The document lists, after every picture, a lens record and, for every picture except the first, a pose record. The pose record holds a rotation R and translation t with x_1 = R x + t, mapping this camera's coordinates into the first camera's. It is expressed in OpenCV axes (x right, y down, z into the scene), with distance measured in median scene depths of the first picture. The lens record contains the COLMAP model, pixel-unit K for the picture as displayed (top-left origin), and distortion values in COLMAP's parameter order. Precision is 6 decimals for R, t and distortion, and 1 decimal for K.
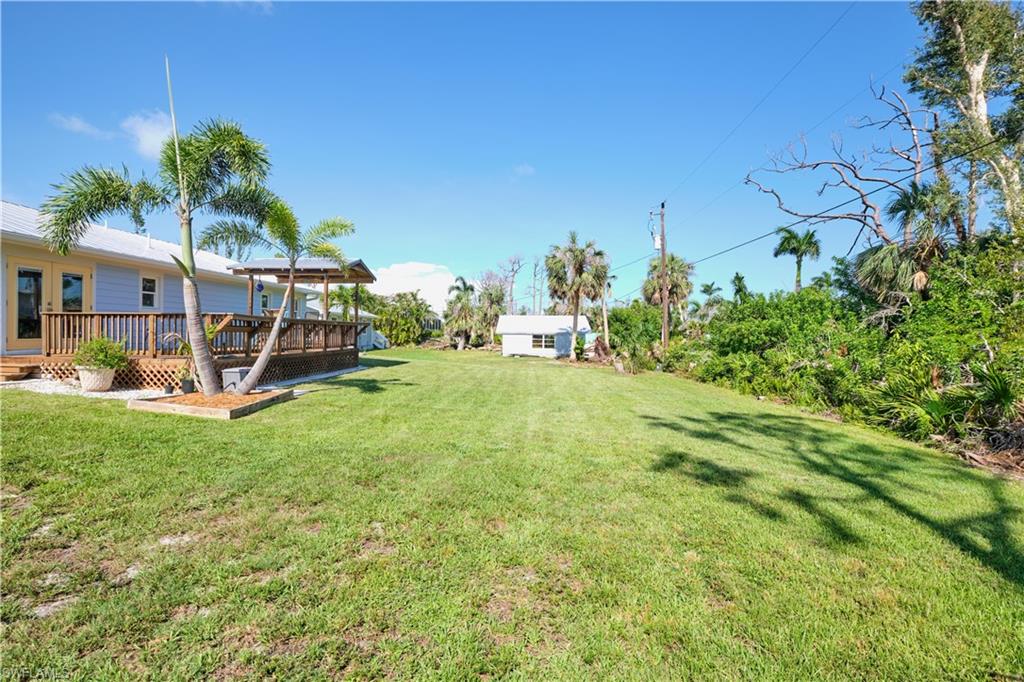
lens RADIAL K [[453.4, 0, 495.8], [0, 453.4, 332.9], [0, 0, 1]] dist [-0.005066, -0.000253]
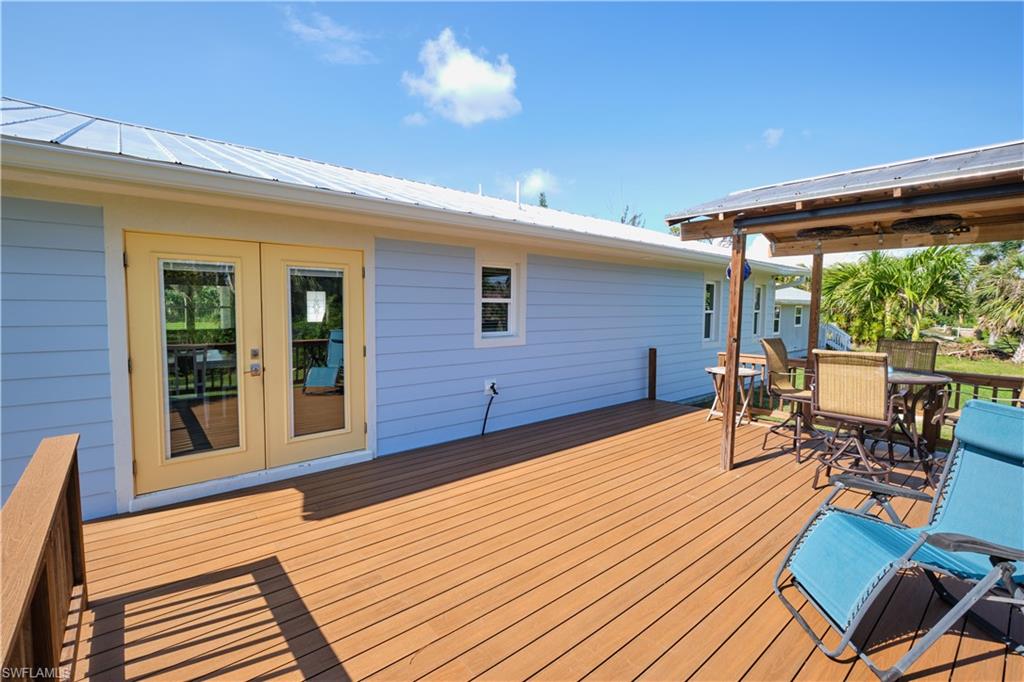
lens RADIAL K [[453.4, 0, 495.8], [0, 453.4, 332.9], [0, 0, 1]] dist [-0.005066, -0.000253]
pose [[0.698867, 0.038726, -0.714202, -0.294958], [-0.000737, 0.998572, 0.053425, -0.052335], [0.715251, -0.036811, 0.697897, 0.449157]]
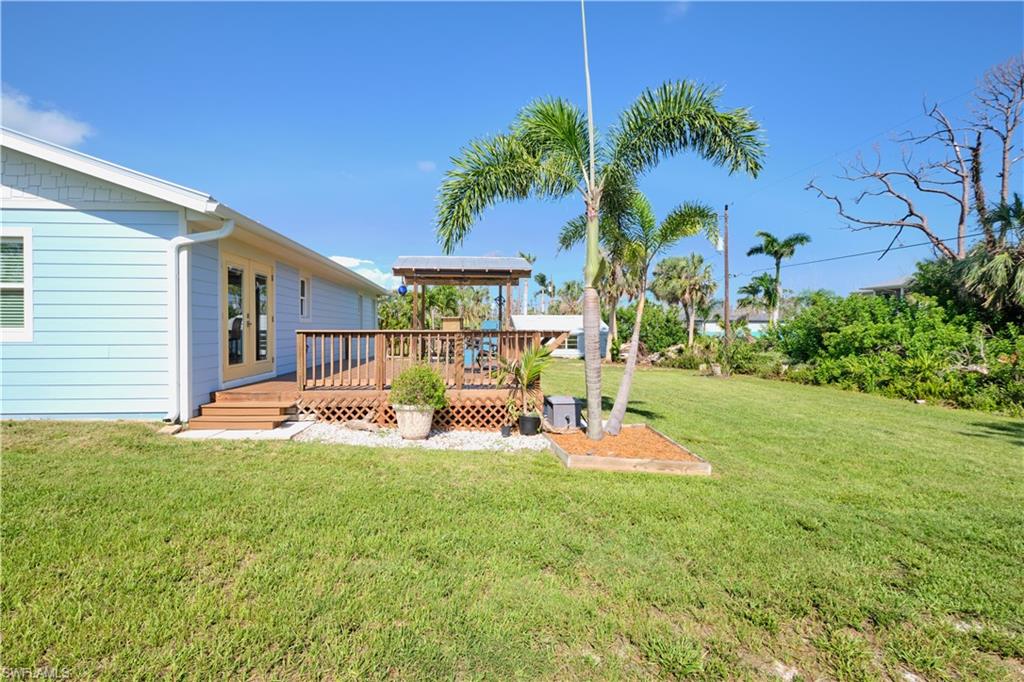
lens RADIAL K [[453.4, 0, 495.8], [0, 453.4, 332.9], [0, 0, 1]] dist [-0.005066, -0.000253]
pose [[0.987227, -0.010201, 0.158994, -0.361250], [0.008836, 0.999918, 0.009289, -0.020125], [-0.159075, -0.007766, 0.987236, 0.102304]]
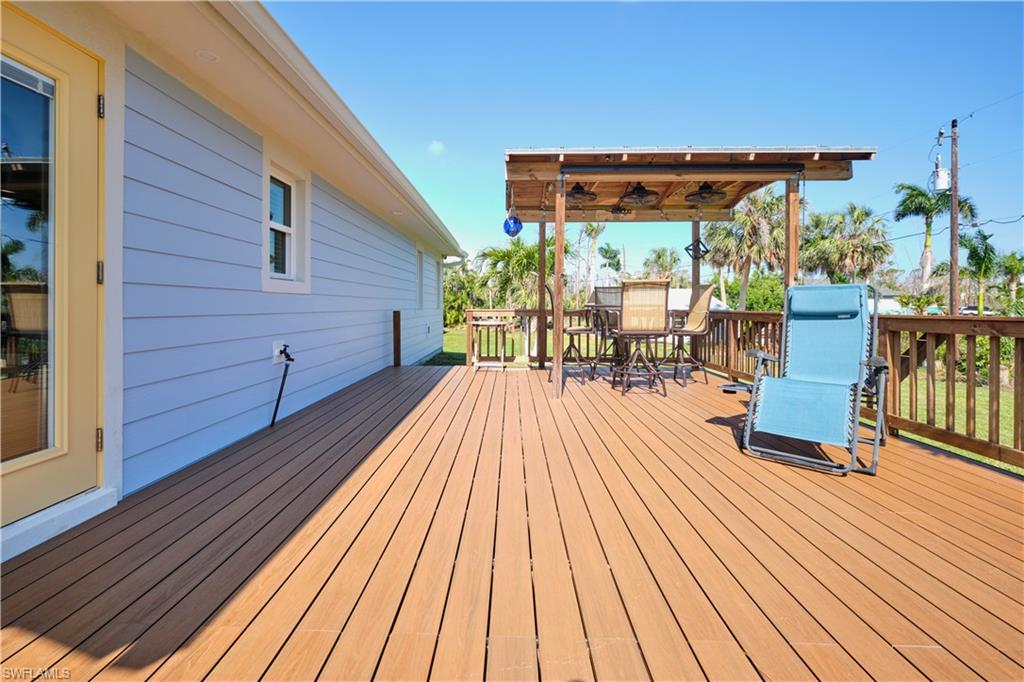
lens RADIAL K [[452.7, 0, 496.2], [0, 452.7, 301.7], [0, 0, 1]] dist [-0.003153, -0.000356]
pose [[0.998483, -0.008512, 0.054392, -0.415051], [0.009017, 0.999918, -0.009039, -0.022543], [-0.054311, 0.009516, 0.998479, 0.449625]]
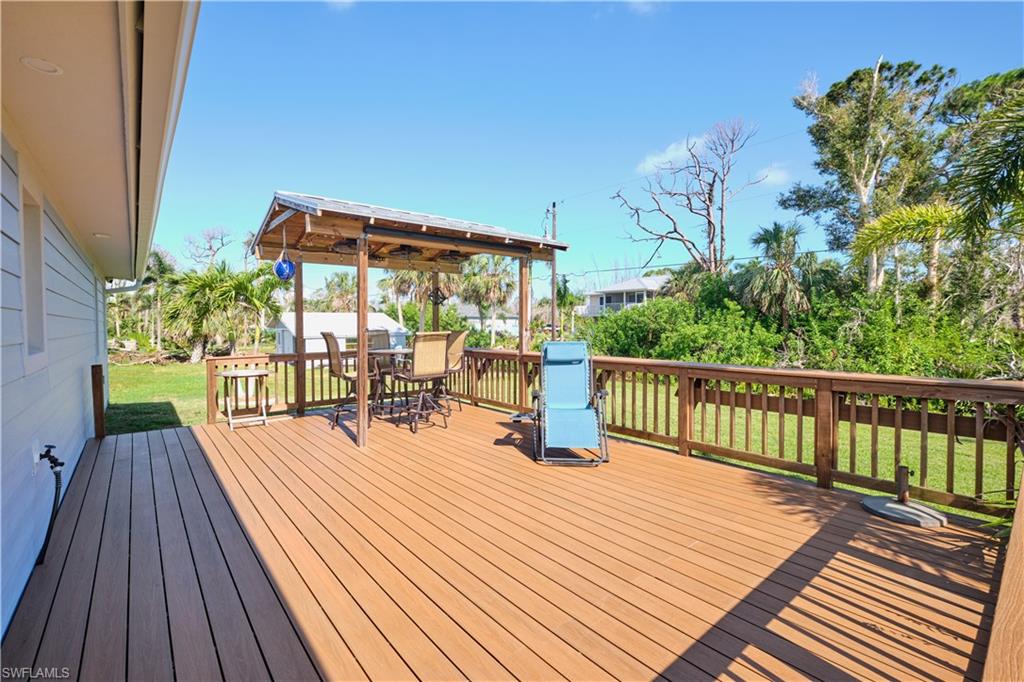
lens RADIAL K [[451.8, 0, 496.7], [0, 451.8, 332.6], [0, 0, 1]] dist [-0.001652, -0.001452]
pose [[0.722040, -0.030567, 0.691176, -0.486335], [0.015624, 0.999489, 0.027880, -0.041858], [-0.691675, -0.009332, 0.722149, 0.453723]]
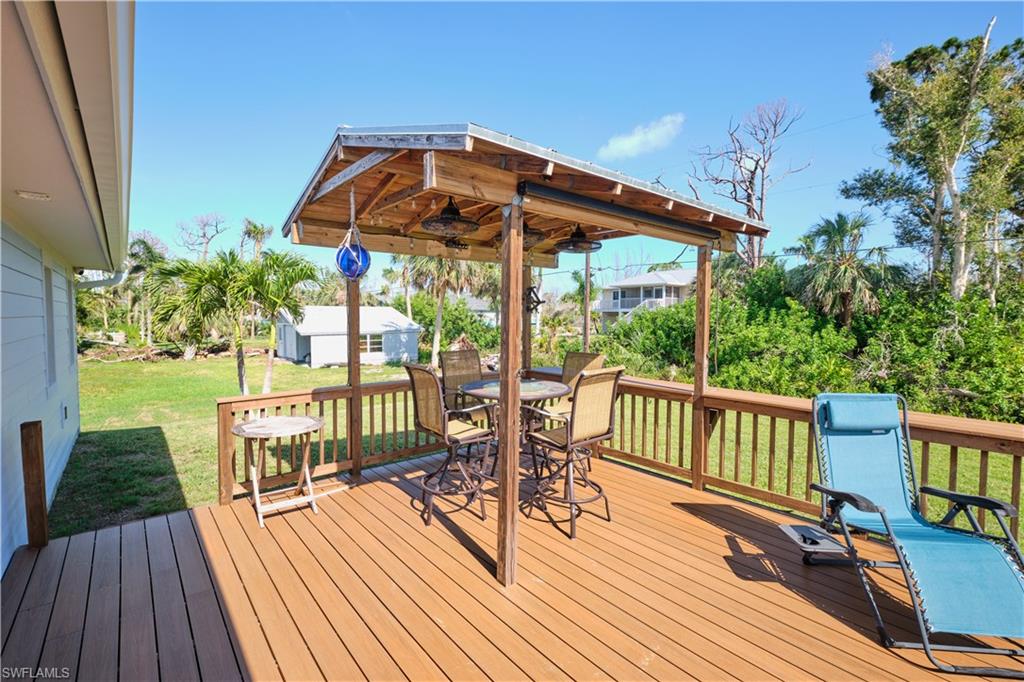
lens RADIAL K [[451.8, 0, 496.7], [0, 451.8, 332.6], [0, 0, 1]] dist [-0.001652, -0.001452]
pose [[0.713973, -0.036149, 0.699240, -0.466179], [0.005586, 0.998929, 0.045939, -0.055908], [-0.700151, -0.028893, 0.713410, 0.588214]]
